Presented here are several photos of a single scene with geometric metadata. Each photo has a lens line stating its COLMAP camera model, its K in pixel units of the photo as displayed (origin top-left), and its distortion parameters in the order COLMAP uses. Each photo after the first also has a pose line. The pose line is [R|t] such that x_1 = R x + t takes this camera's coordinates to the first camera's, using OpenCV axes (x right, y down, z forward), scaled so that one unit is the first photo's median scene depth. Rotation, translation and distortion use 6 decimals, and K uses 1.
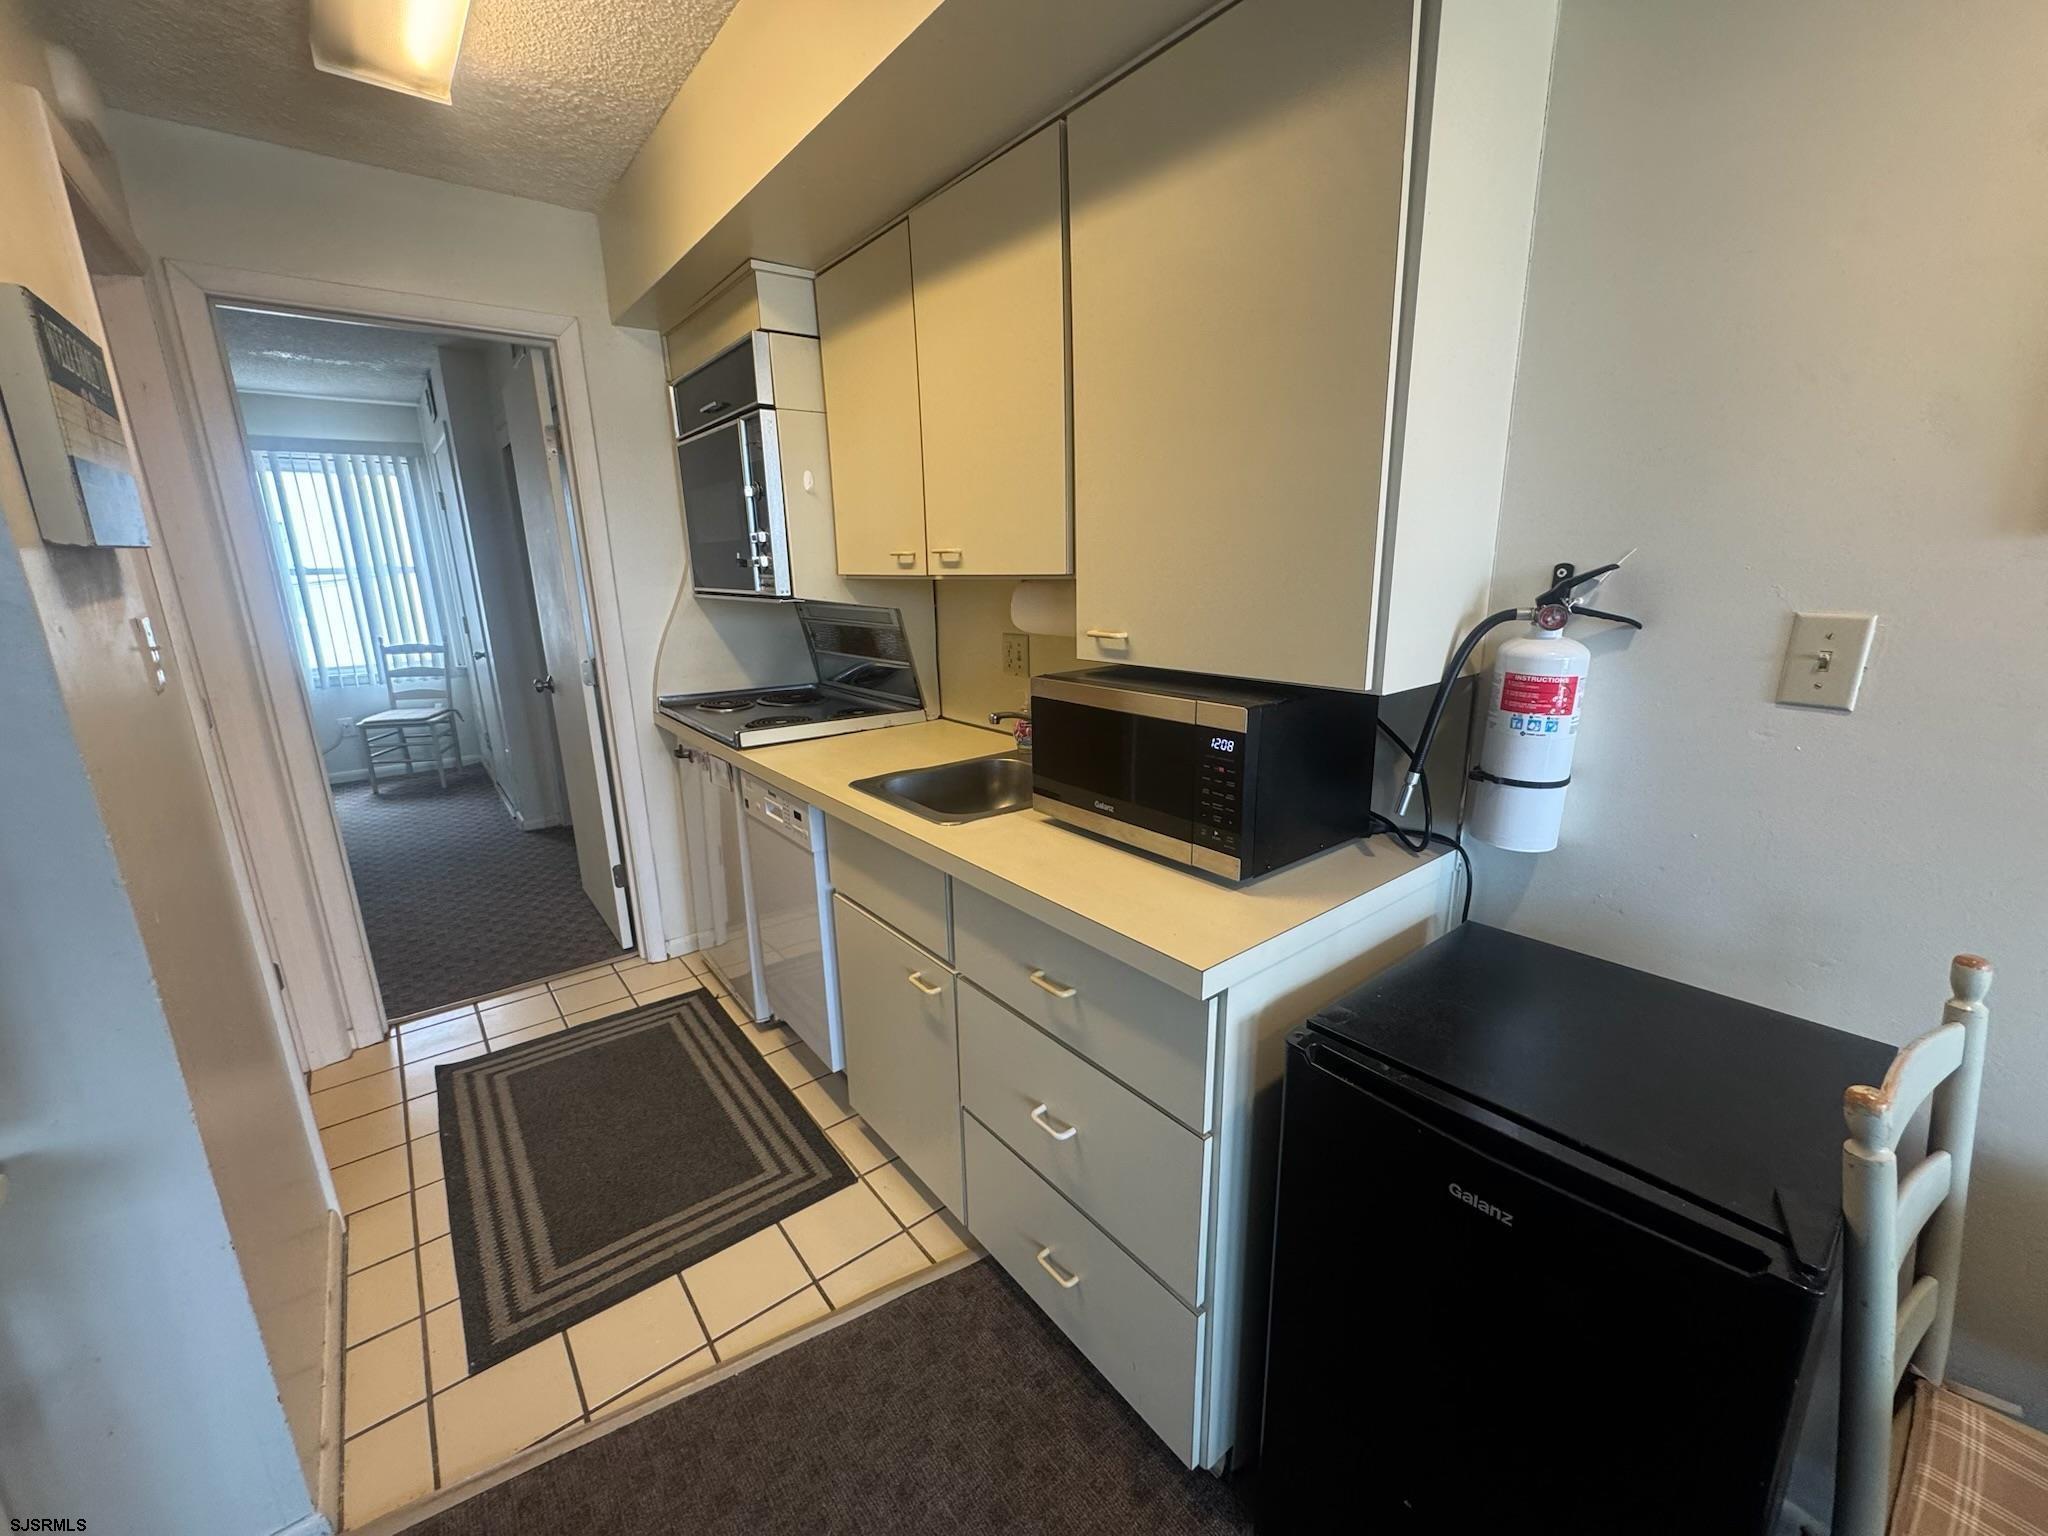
lens RADIAL K [[811.9, 0, 1026.6], [0, 811.9, 768.5], [0, 0, 1]] dist [-0.000025, -0.000653]
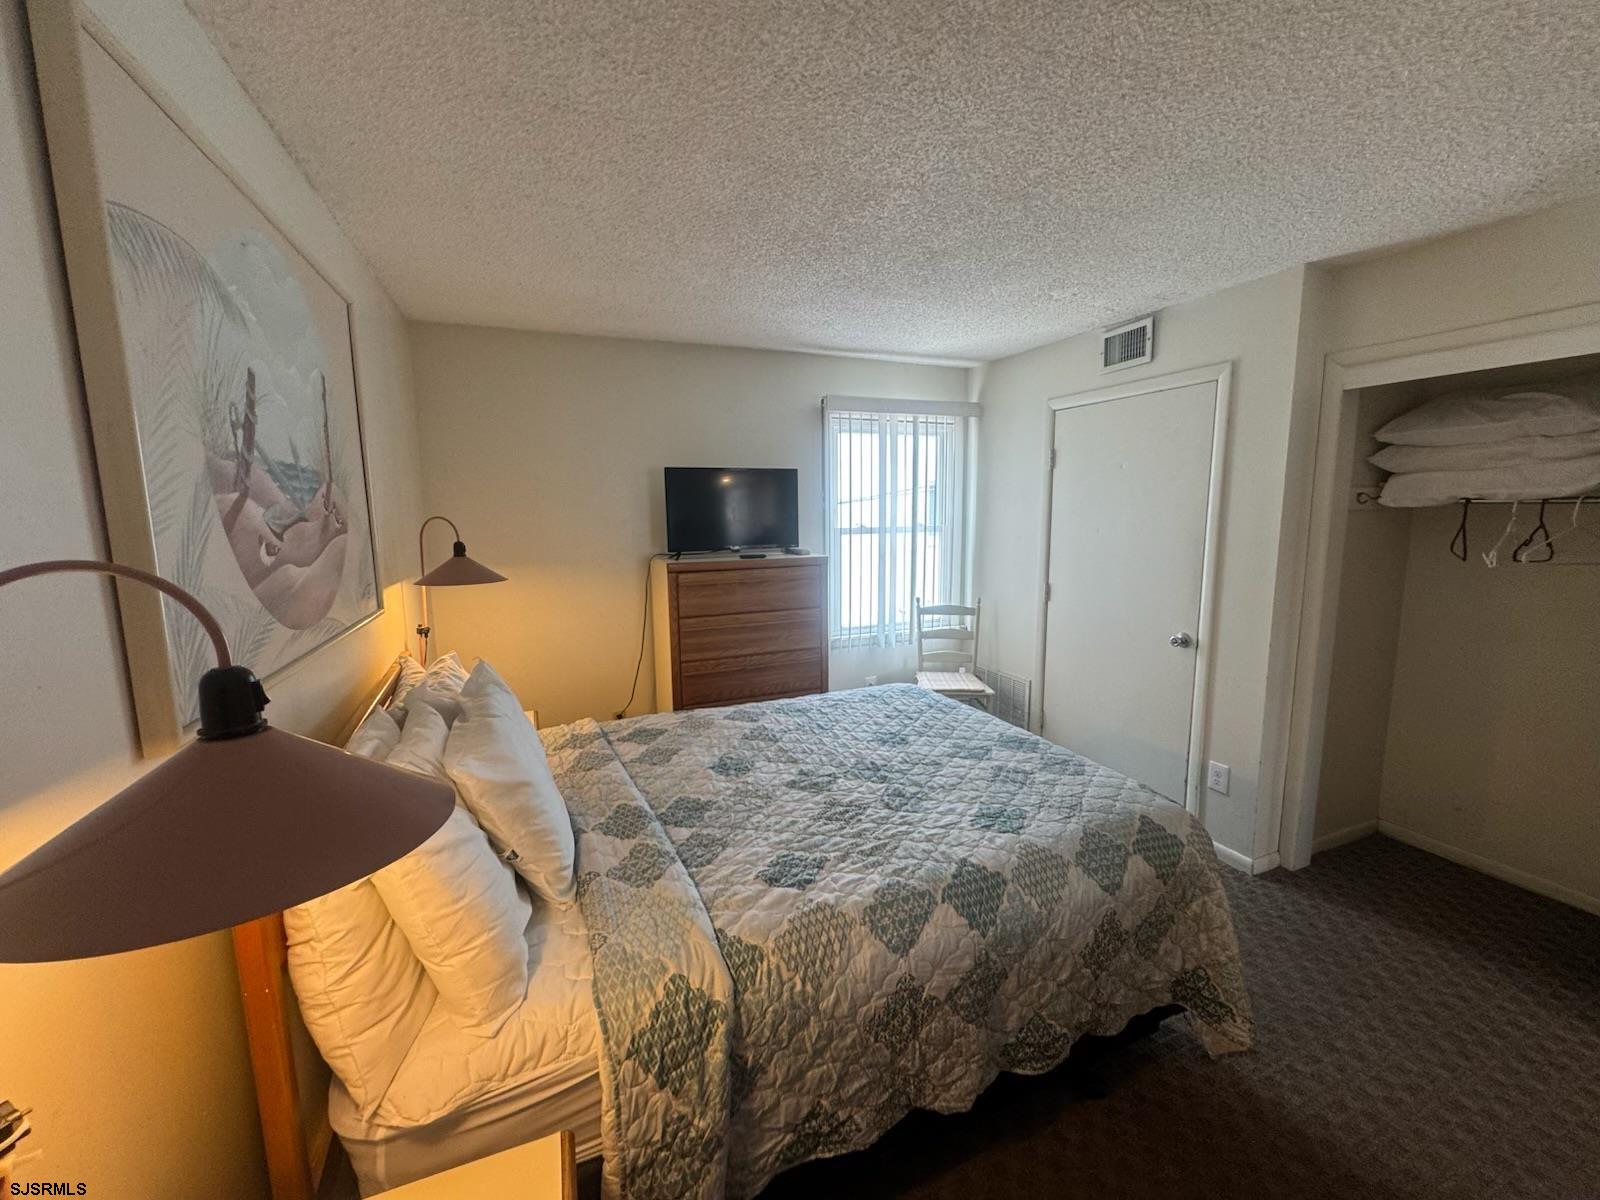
lens RADIAL K [[634.3, 0, 799.6], [0, 634.3, 599.6], [0, 0, 1]] dist [-0.000025, -0.000653]
pose [[0.959214, 0.045539, -0.278990, -1.832242], [-0.073819, 0.993046, -0.091710, -0.199396], [0.272873, 0.108564, 0.955905, 0.581383]]
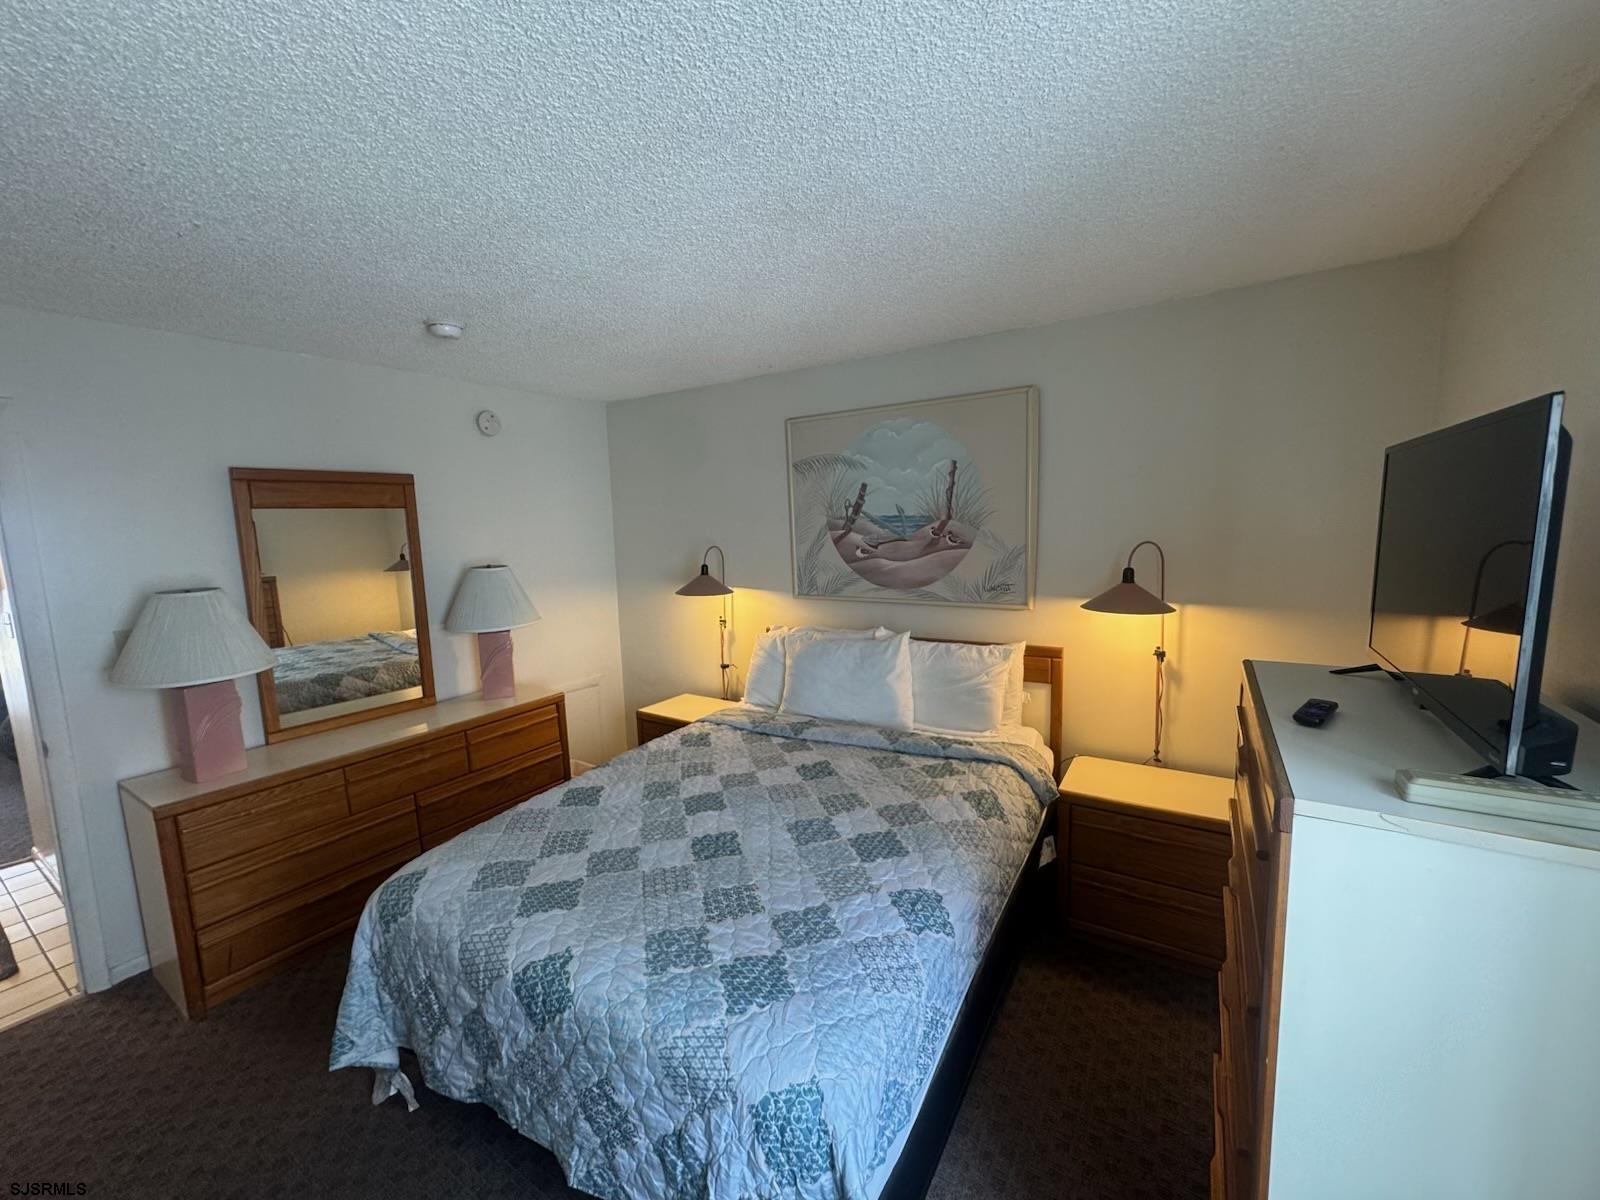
lens RADIAL K [[634.3, 0, 807.0], [0, 634.3, 601.6], [0, 0, 1]] dist [-0.000025, -0.000653]
pose [[-0.944392, 0.085286, -0.317570, -1.846292], [-0.037724, 0.931301, 0.362292, -0.700455], [0.326652, 0.354126, -0.876295, 2.346734]]
